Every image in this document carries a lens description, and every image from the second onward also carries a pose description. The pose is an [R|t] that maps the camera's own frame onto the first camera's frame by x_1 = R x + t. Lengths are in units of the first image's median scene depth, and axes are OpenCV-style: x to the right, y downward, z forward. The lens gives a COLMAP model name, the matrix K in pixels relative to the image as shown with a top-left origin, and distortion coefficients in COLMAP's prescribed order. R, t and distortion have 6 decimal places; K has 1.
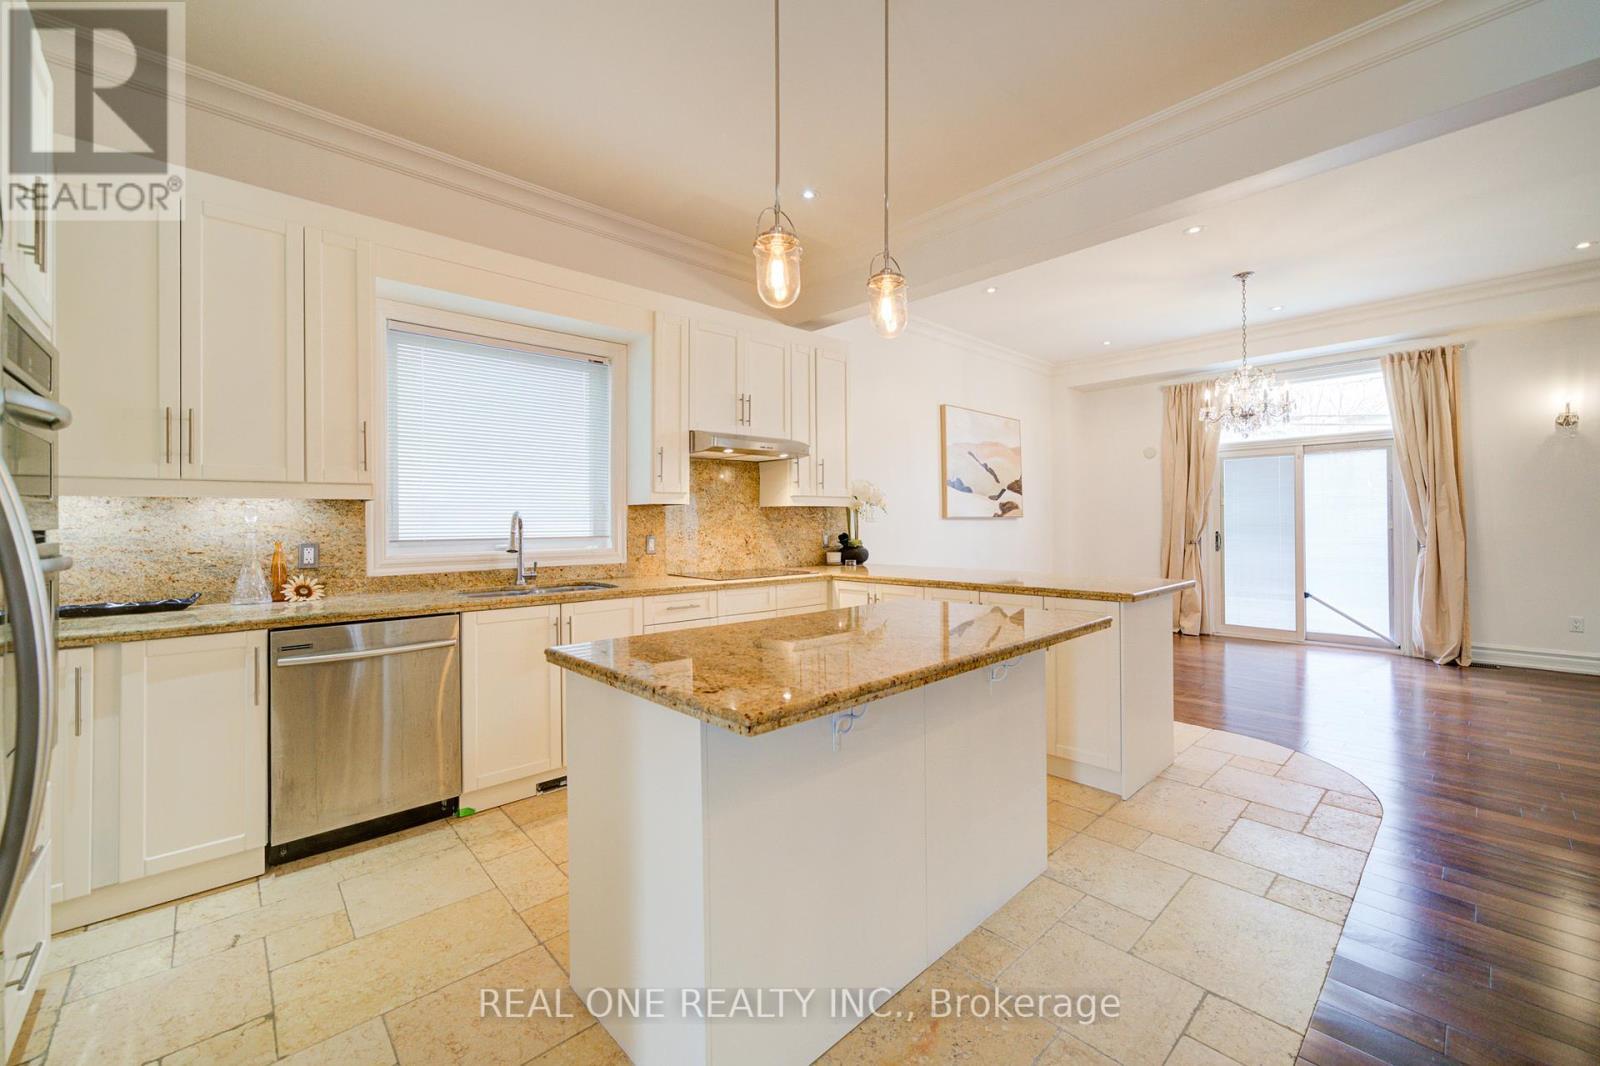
lens RADIAL K [[635.3, 0, 789.5], [0, 635.3, 520.7], [0, 0, 1]] dist [-0.023741, 0.005671]
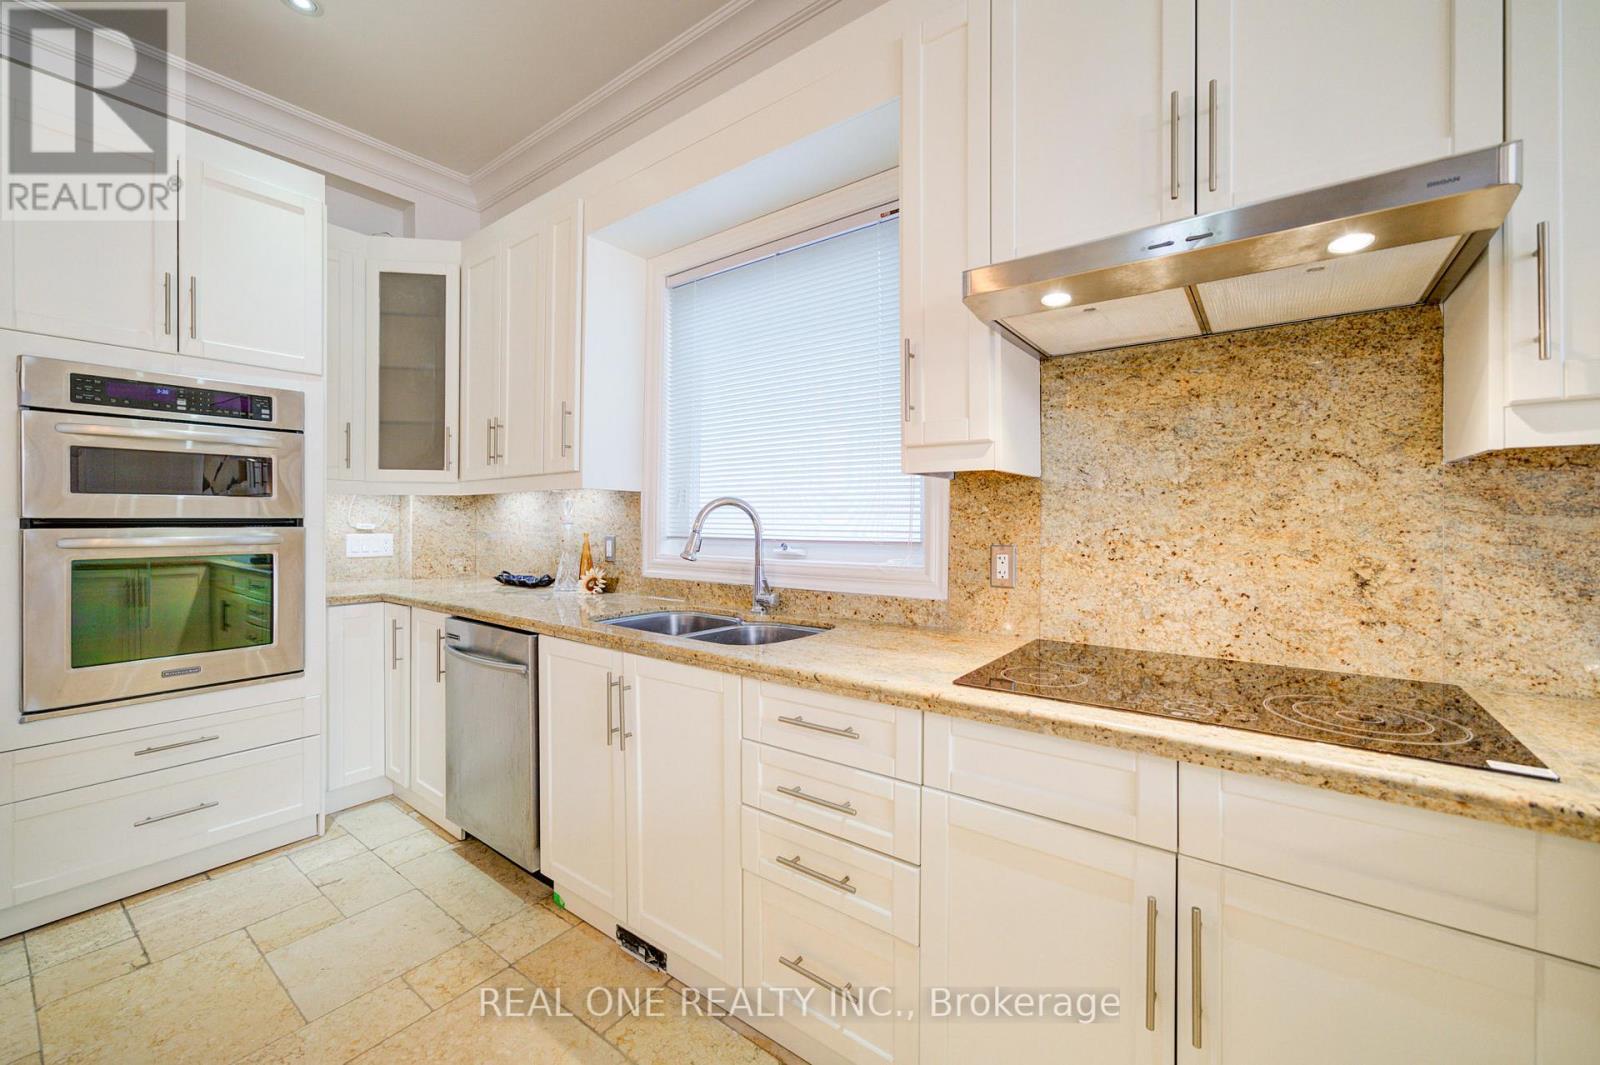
lens RADIAL K [[635.3, 0, 800.9], [0, 635.3, 524.0], [0, 0, 1]] dist [-0.023741, 0.005671]
pose [[0.198713, 0.012947, -0.979972, 0.192803], [-0.001565, 0.999916, 0.012893, 0.002902], [0.980056, -0.001029, 0.198716, 0.804859]]
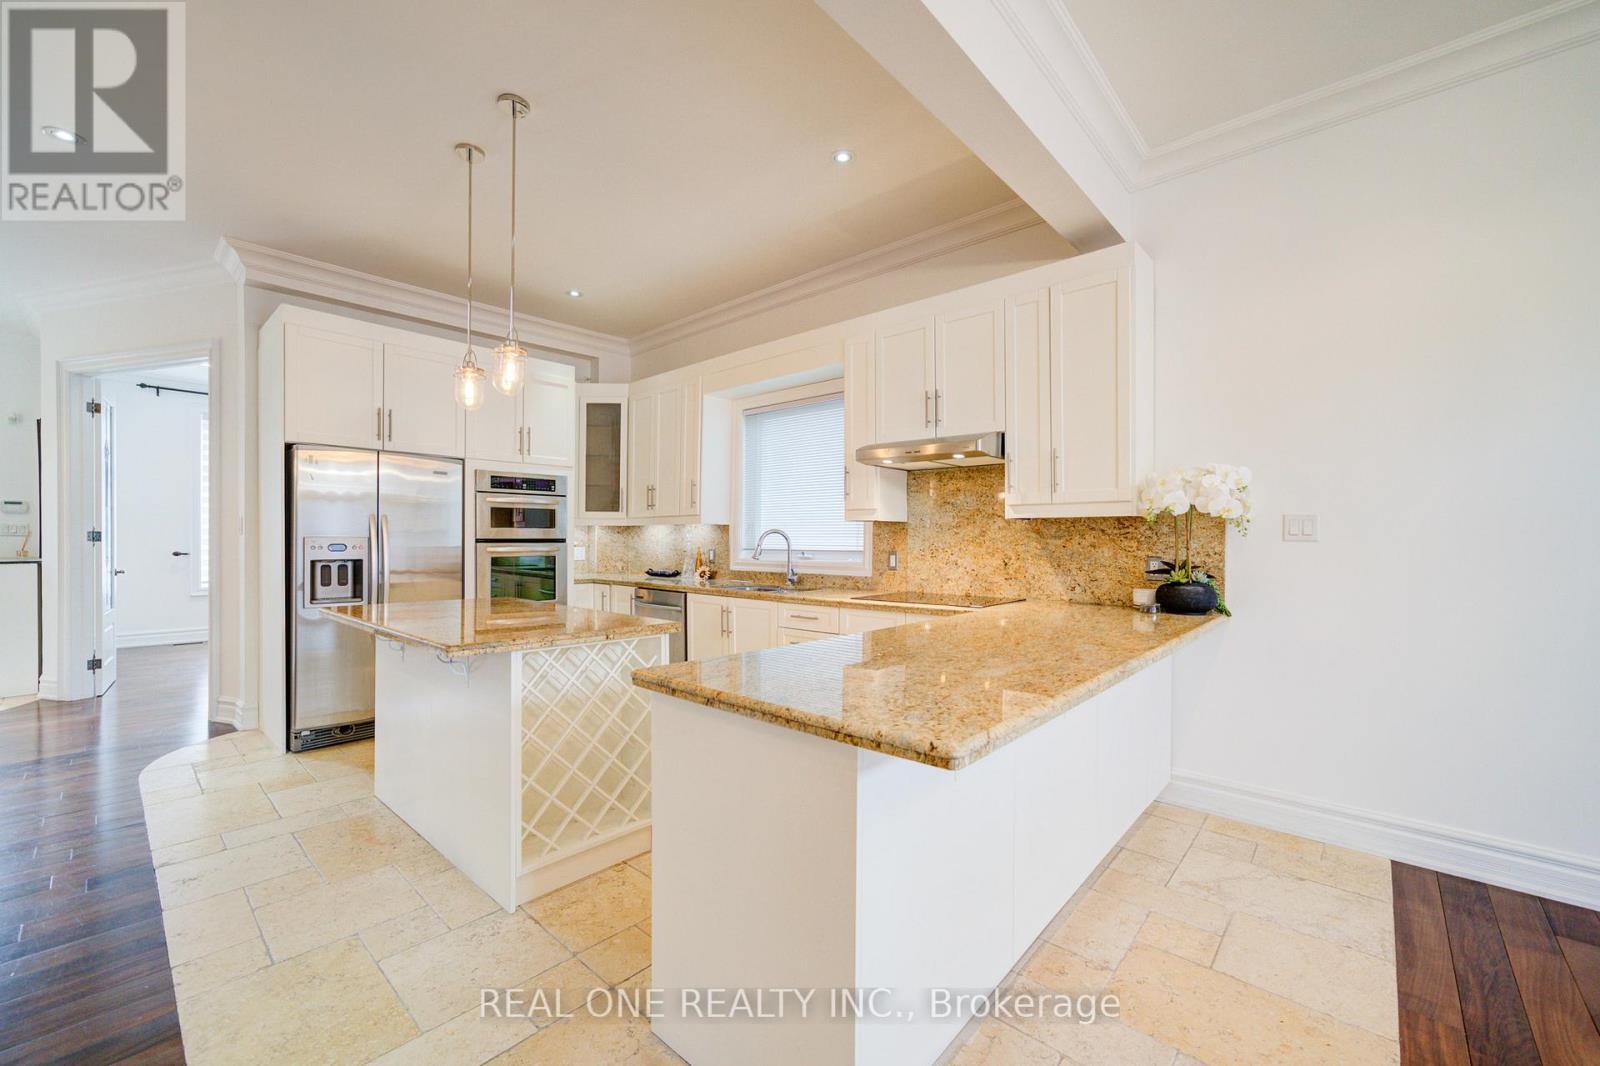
lens RADIAL K [[635.3, 0, 799.5], [0, 635.3, 537.9], [0, 0, 1]] dist [-0.023741, 0.005671]
pose [[0.109919, 0.003726, -0.993934, 0.797074], [-0.003440, 0.999988, 0.003369, -0.001329], [0.993935, 0.003049, 0.109931, 0.770871]]
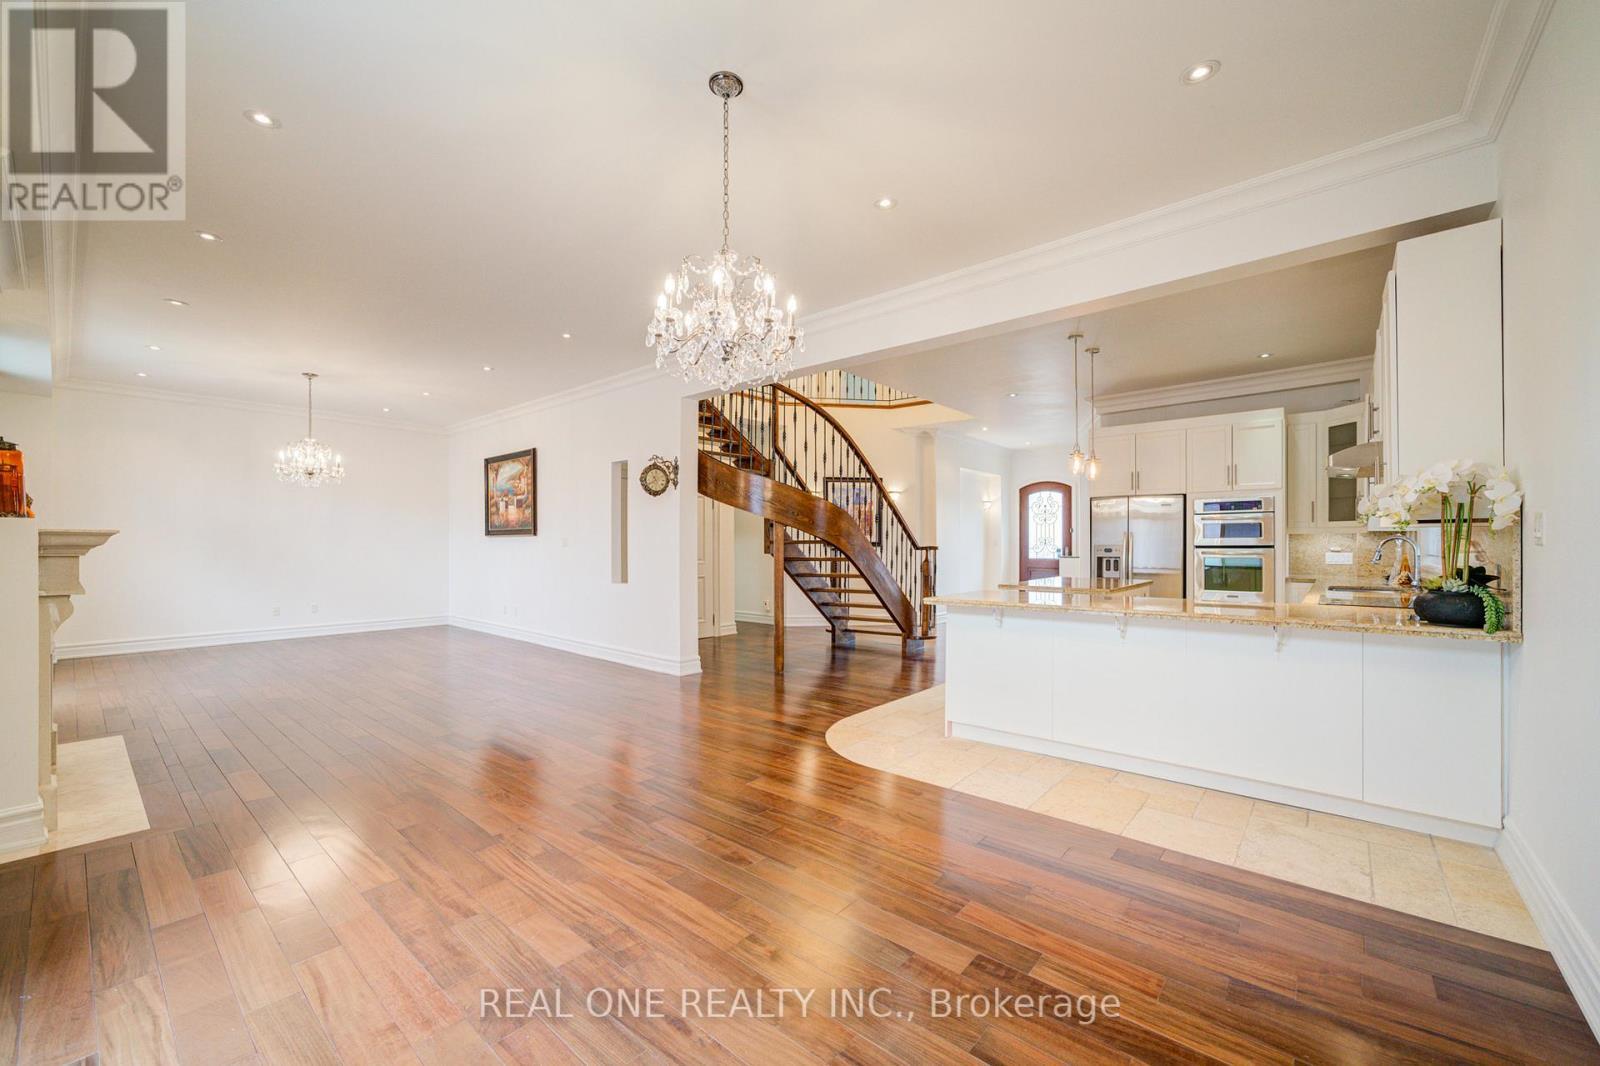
lens RADIAL K [[635.3, 0, 812.1], [0, 635.3, 546.3], [0, 0, 1]] dist [-0.023741, 0.005671]
pose [[-0.989799, 0.006607, -0.142319, 0.872548], [0.007254, 0.999966, -0.004024, 0.007141], [0.142288, -0.005015, -0.989813, 1.850775]]
